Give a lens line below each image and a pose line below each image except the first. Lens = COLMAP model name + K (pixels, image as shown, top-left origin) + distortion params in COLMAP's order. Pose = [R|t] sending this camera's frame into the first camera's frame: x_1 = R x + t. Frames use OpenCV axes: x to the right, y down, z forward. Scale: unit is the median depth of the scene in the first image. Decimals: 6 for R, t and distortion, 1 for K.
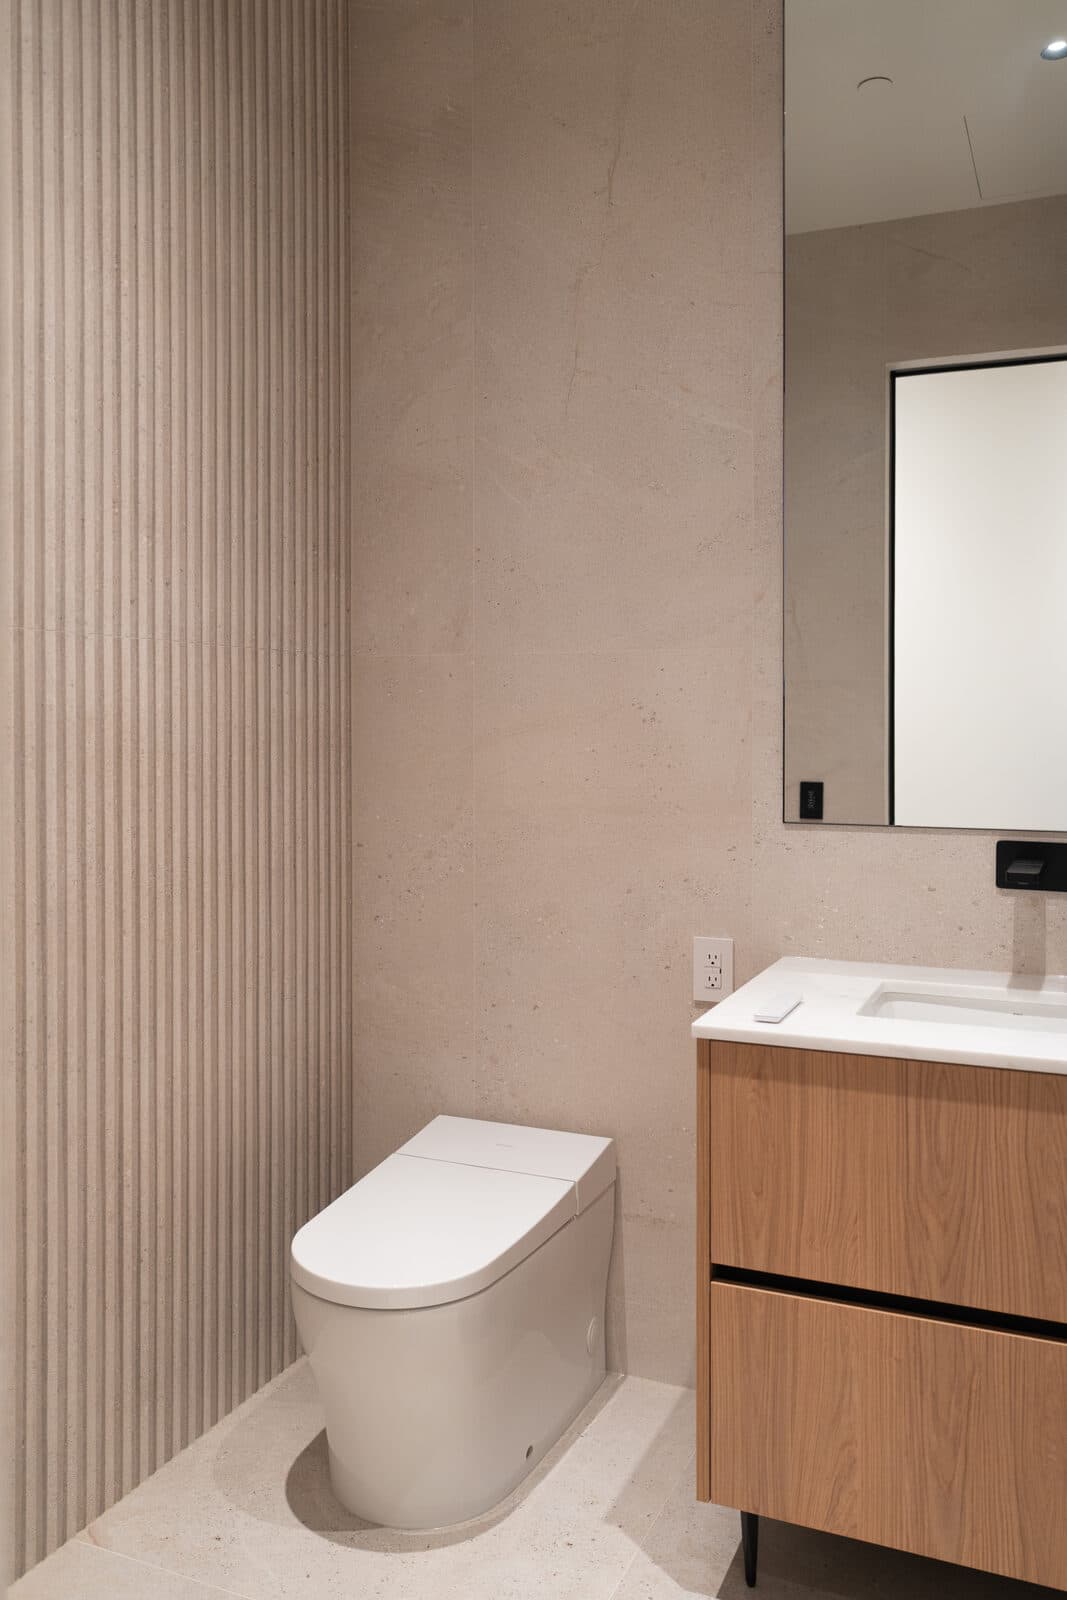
lens RADIAL K [[1411.4, 0, 533.6], [0, 1411.4, 710.4], [0, 0, 1]] dist [0.004837, 0.004395]
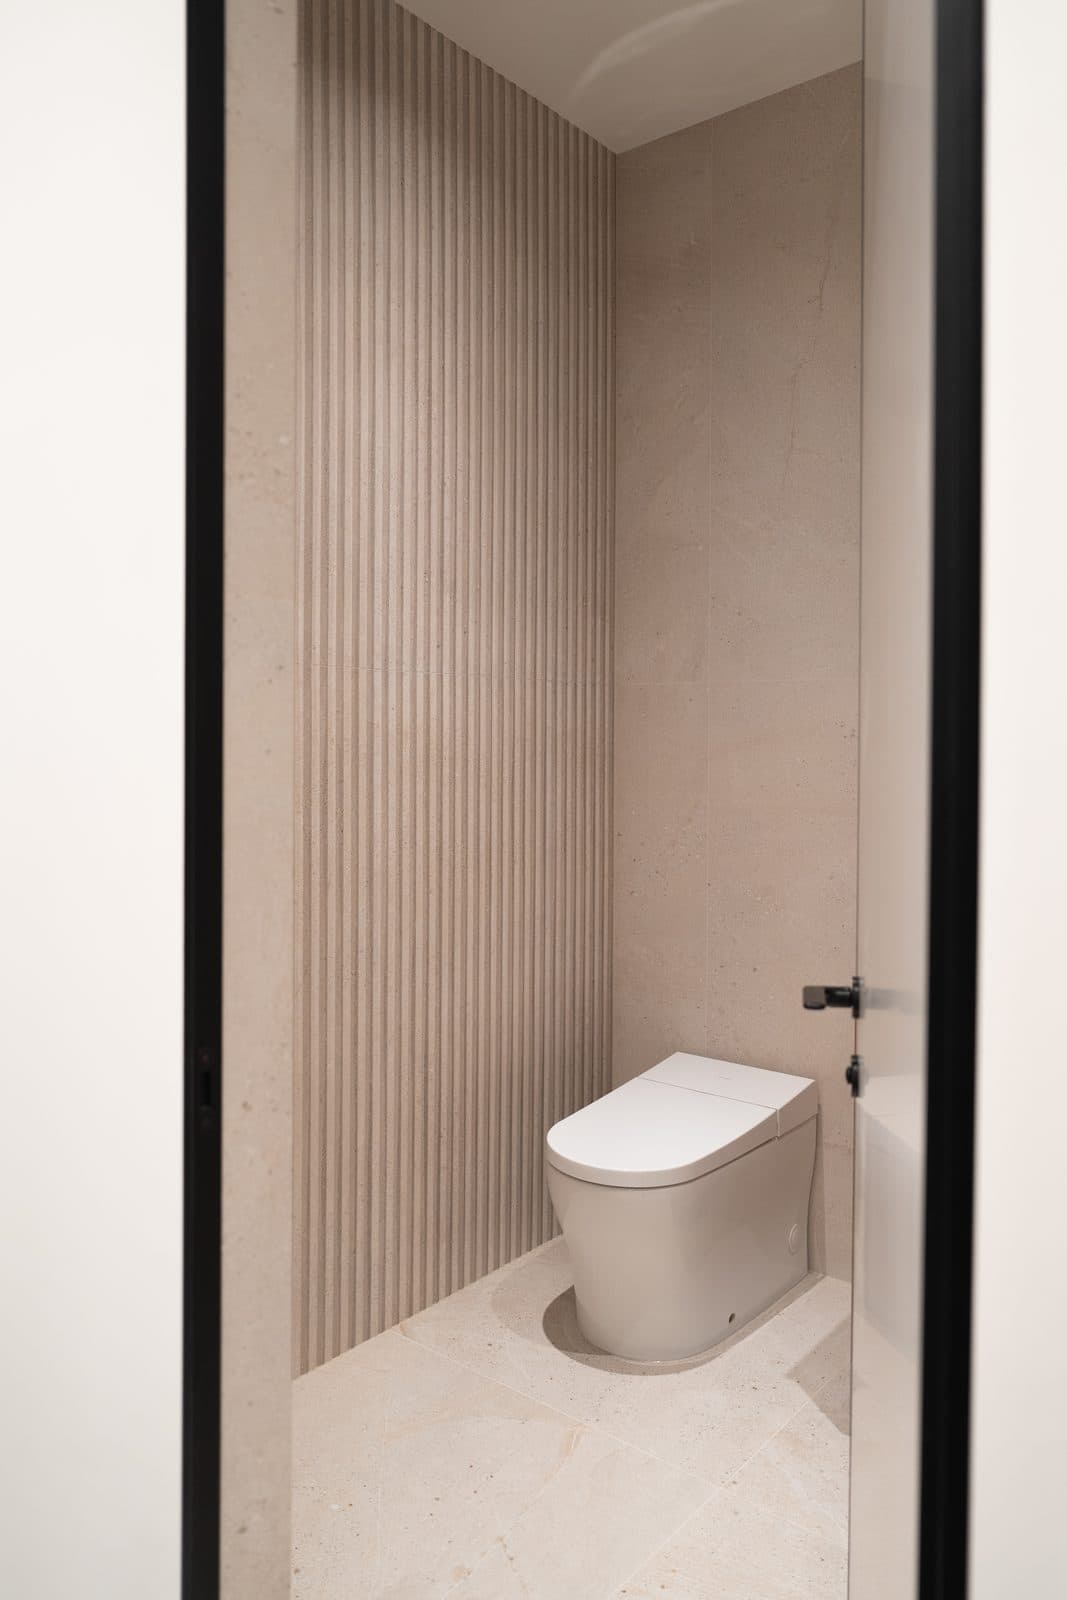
lens RADIAL K [[1411.4, 0, 533.6], [0, 1411.4, 710.4], [0, 0, 1]] dist [0.004837, 0.004395]
pose [[0.955246, -0.002056, -0.295805, 0.200261], [-0.001425, 0.999932, -0.011552, -0.000815], [0.295808, 0.011456, 0.955179, -0.256876]]
